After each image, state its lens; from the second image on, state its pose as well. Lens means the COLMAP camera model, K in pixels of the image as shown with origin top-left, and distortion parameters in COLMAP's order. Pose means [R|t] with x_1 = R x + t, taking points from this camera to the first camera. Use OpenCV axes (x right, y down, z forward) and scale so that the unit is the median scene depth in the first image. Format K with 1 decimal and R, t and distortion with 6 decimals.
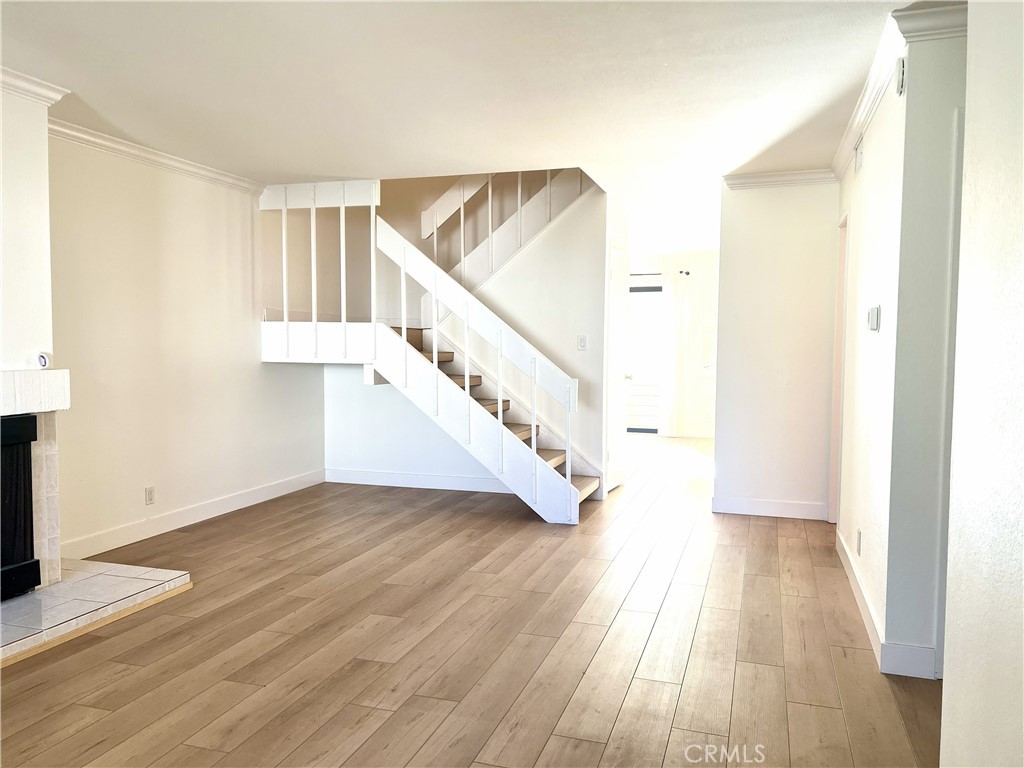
lens RADIAL K [[770.2, 0, 516.4], [0, 770.2, 390.8], [0, 0, 1]] dist [0.063290, -0.077798]
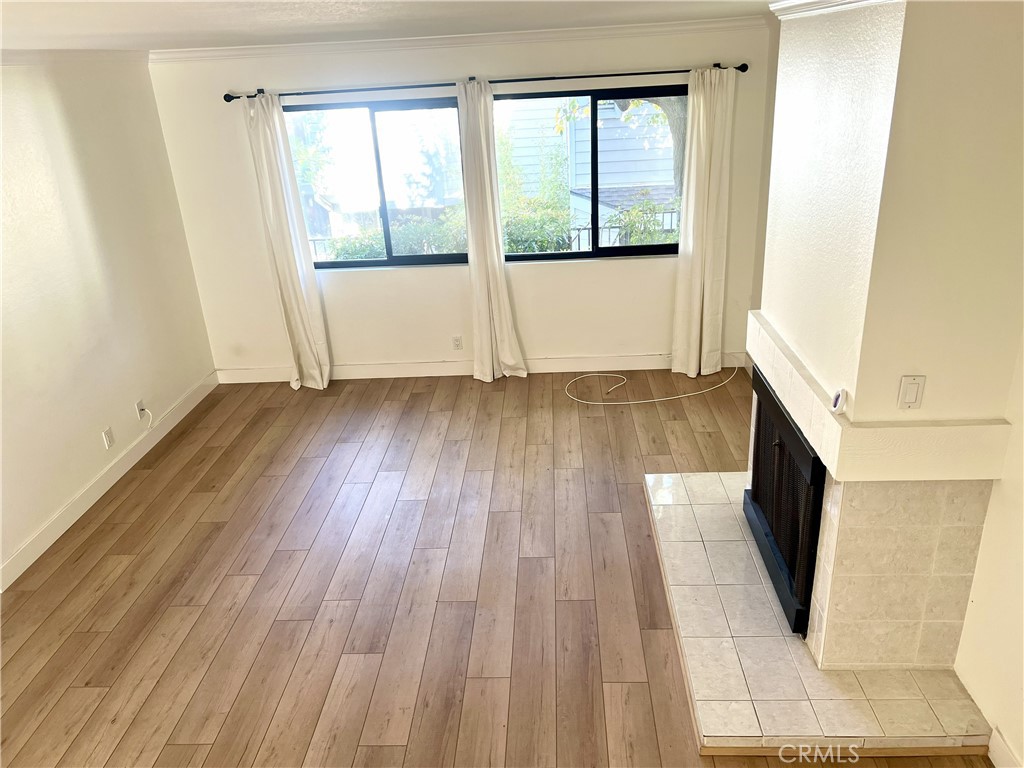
lens RADIAL K [[770.2, 0, 513.5], [0, 770.2, 389.2], [0, 0, 1]] dist [0.063290, -0.077798]
pose [[-0.963660, 0.144404, -0.224736, -0.146230], [0.031545, 0.896924, 0.441058, -0.329943], [0.265261, 0.417941, -0.868885, 1.370181]]
